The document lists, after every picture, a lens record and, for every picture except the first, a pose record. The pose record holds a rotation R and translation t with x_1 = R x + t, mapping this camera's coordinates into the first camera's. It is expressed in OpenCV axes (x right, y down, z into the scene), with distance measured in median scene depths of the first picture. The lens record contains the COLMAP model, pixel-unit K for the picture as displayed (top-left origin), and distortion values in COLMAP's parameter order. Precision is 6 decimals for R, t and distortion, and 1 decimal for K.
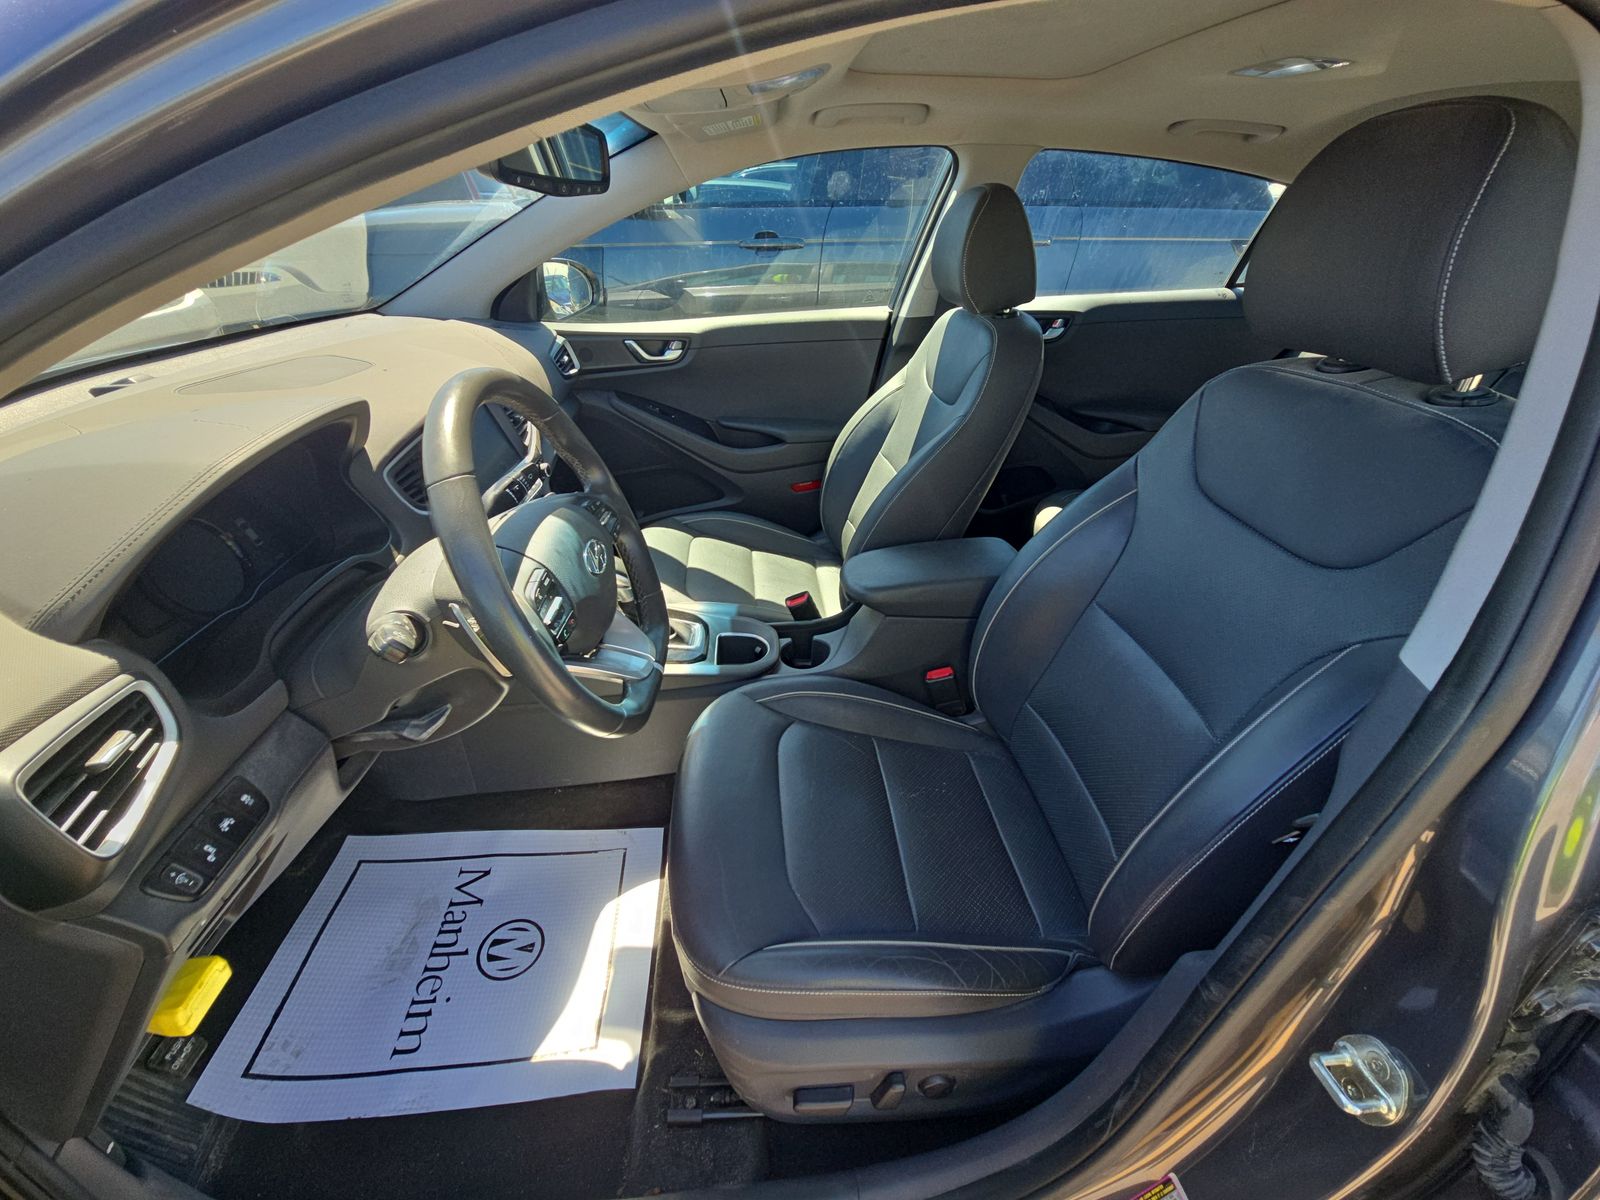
lens RADIAL K [[671.0, 0, 800.0], [0, 671.0, 600.0], [0, 0, 1]] dist [-0.000799, -0.000049]
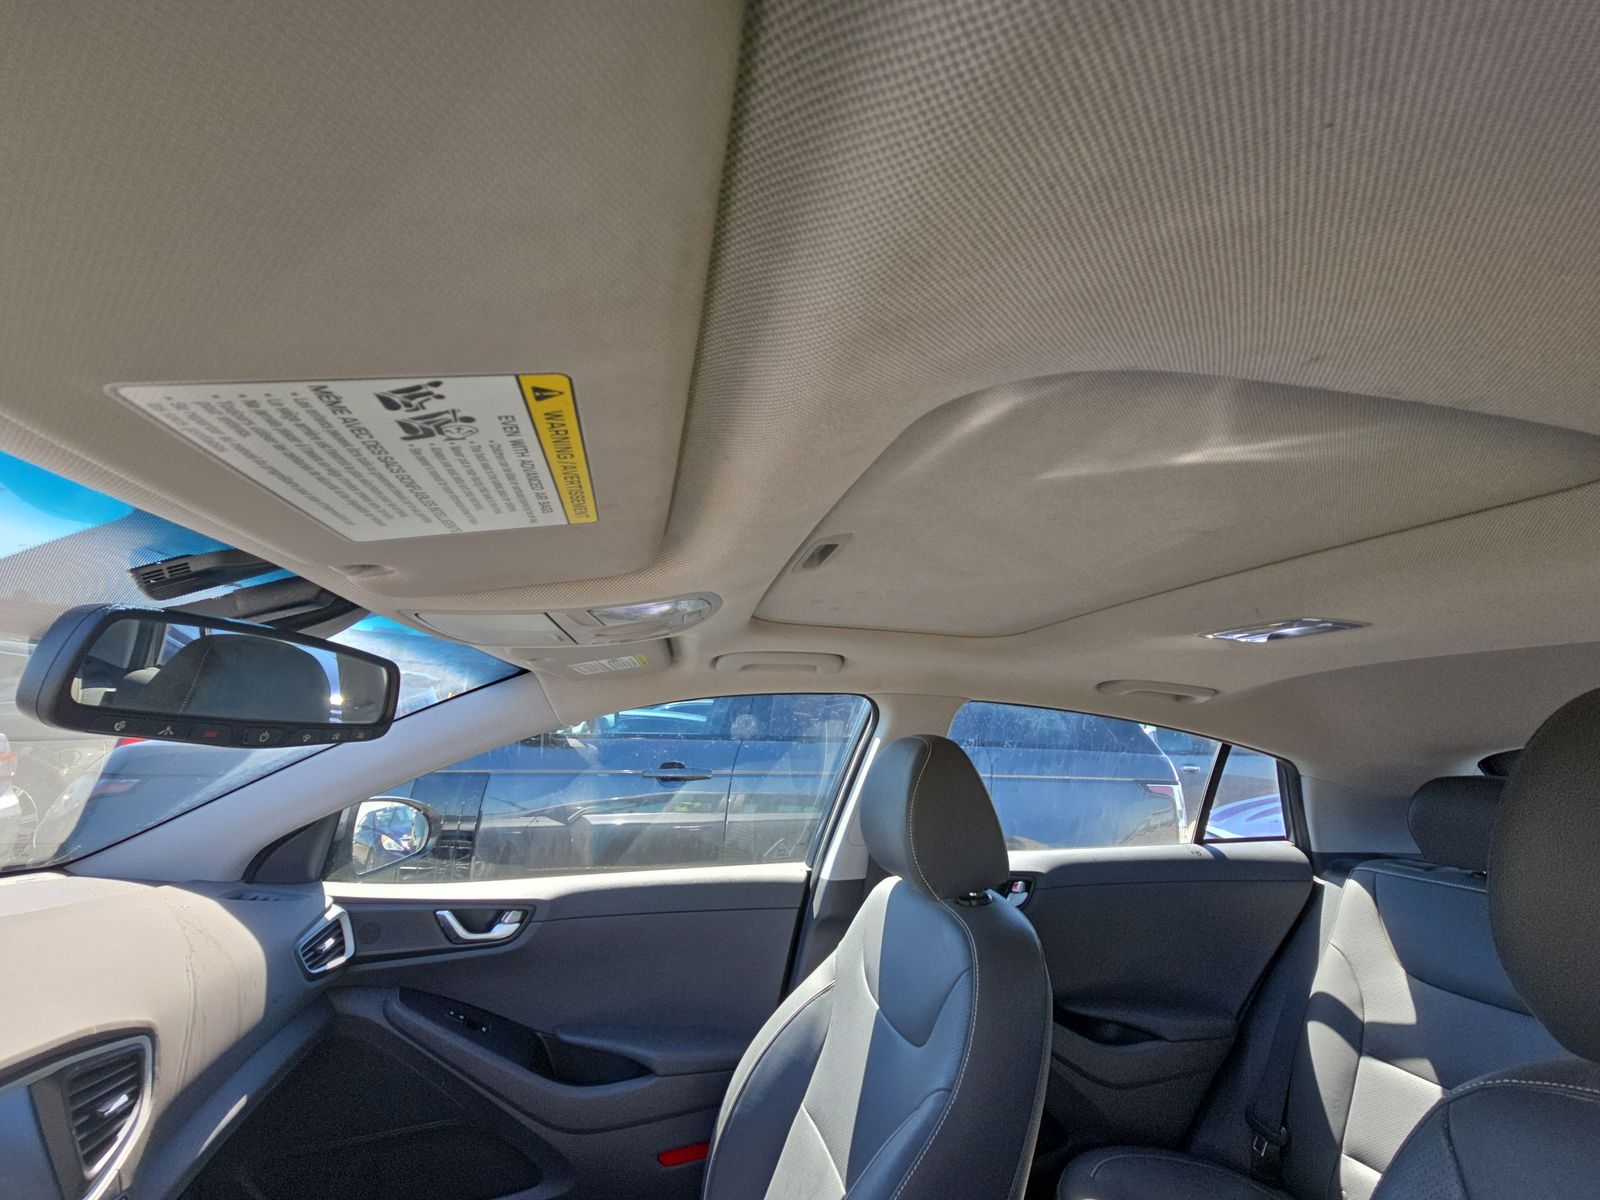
lens RADIAL K [[671.0, 0, 800.0], [0, 671.0, 600.0], [0, 0, 1]] dist [-0.000799, -0.000049]
pose [[0.992857, 0.049650, 0.108485, 0.025399], [0.035071, 0.747665, -0.663150, -0.152631], [-0.114036, 0.662218, 0.740583, 0.222710]]
